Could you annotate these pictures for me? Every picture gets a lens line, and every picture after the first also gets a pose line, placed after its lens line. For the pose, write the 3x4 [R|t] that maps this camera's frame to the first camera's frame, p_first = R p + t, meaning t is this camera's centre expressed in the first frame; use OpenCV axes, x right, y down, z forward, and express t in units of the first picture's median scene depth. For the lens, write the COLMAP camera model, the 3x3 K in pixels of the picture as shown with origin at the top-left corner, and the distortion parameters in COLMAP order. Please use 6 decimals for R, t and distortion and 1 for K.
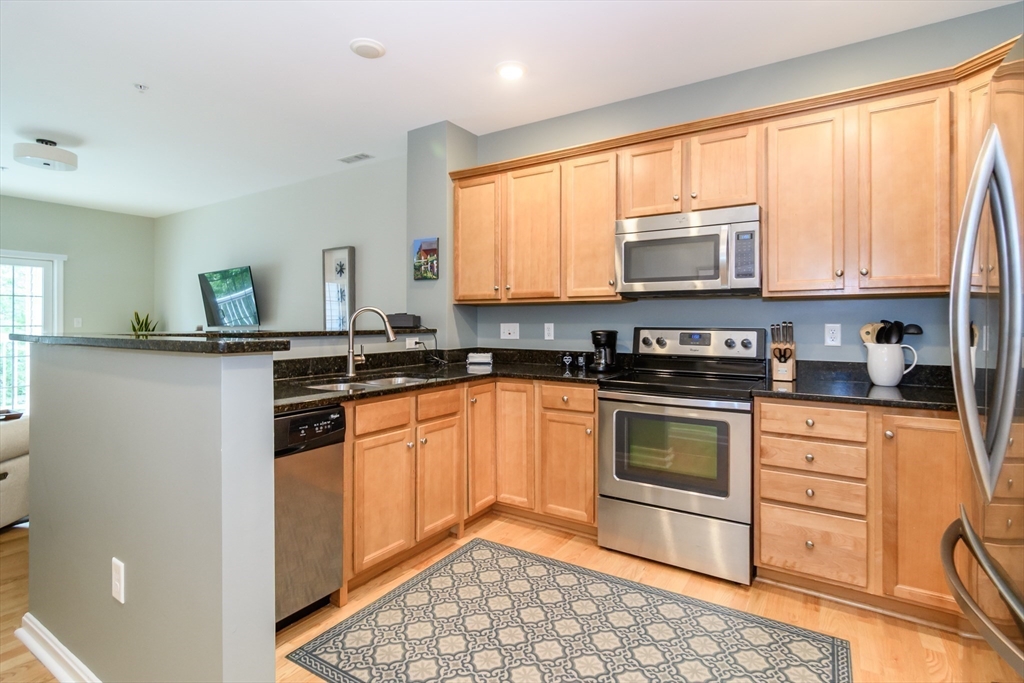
lens RADIAL K [[490.0, 0, 516.0], [0, 490.0, 320.8], [0, 0, 1]] dist [-0.007088, 0.002371]
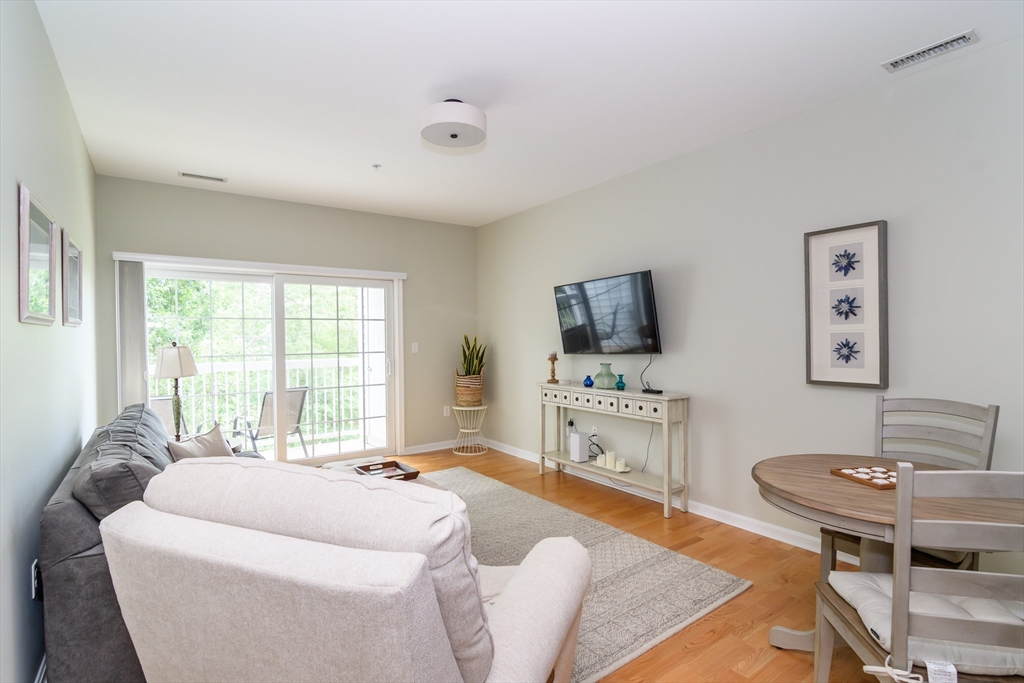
lens RADIAL K [[501.6, 0, 514.5], [0, 501.6, 342.7], [0, 0, 1]] dist [0.005006, -0.000371]
pose [[0.926423, -0.008299, -0.376393, -0.914299], [0.015506, 0.999750, 0.016123, -0.043834], [0.376165, -0.020774, 0.926320, 0.513412]]
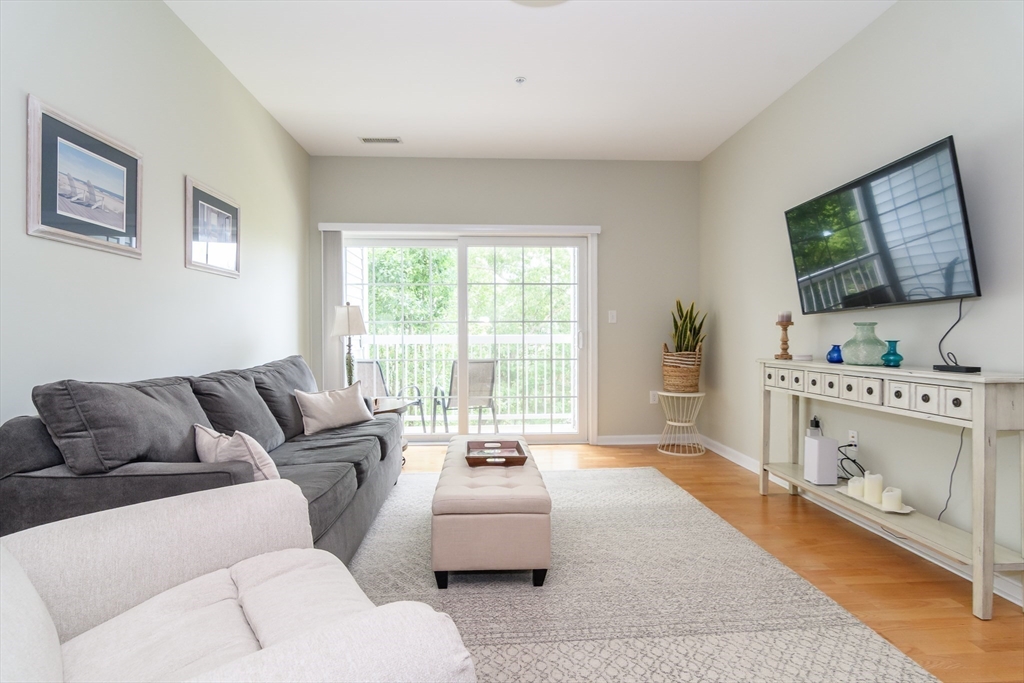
lens RADIAL K [[511.5, 0, 509.8], [0, 511.5, 340.7], [0, 0, 1]] dist [-0.002959, -0.000346]
pose [[0.575955, 0.001855, -0.817480, -0.848840], [0.010950, 0.999890, 0.009983, 0.072266], [0.817408, -0.014702, 0.575871, 1.022126]]
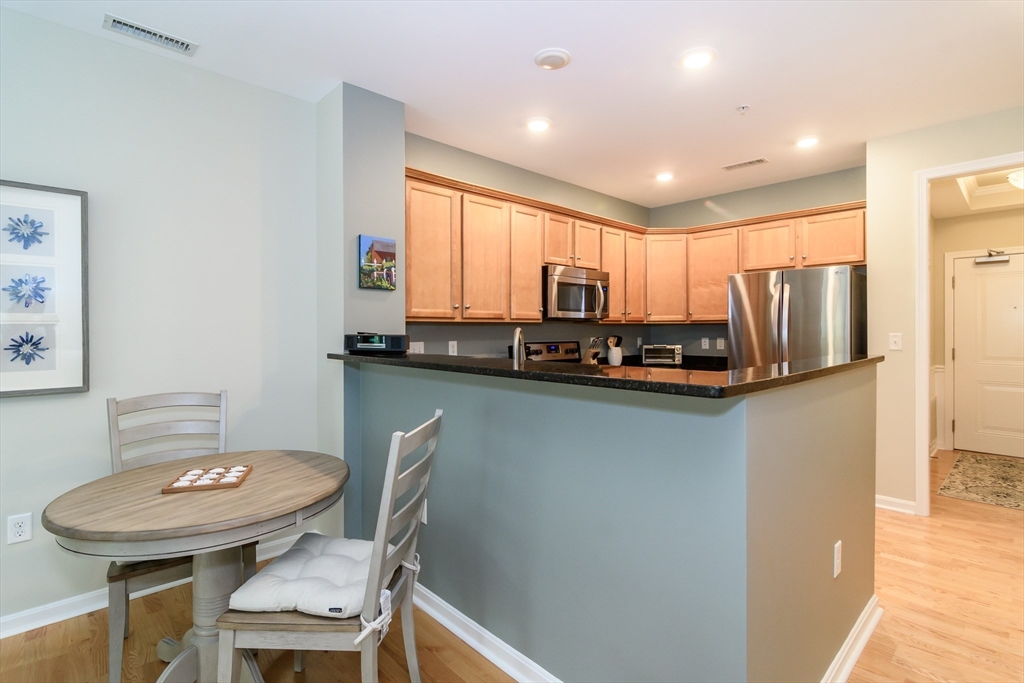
lens RADIAL K [[490.0, 0, 521.0], [0, 490.0, 332.1], [0, 0, 1]] dist [-0.007088, 0.002371]
pose [[0.239309, -0.010835, 0.970883, -1.249324], [-0.003295, 0.999923, 0.011971, -0.036239], [-0.970938, -0.006064, 0.239255, 0.826371]]
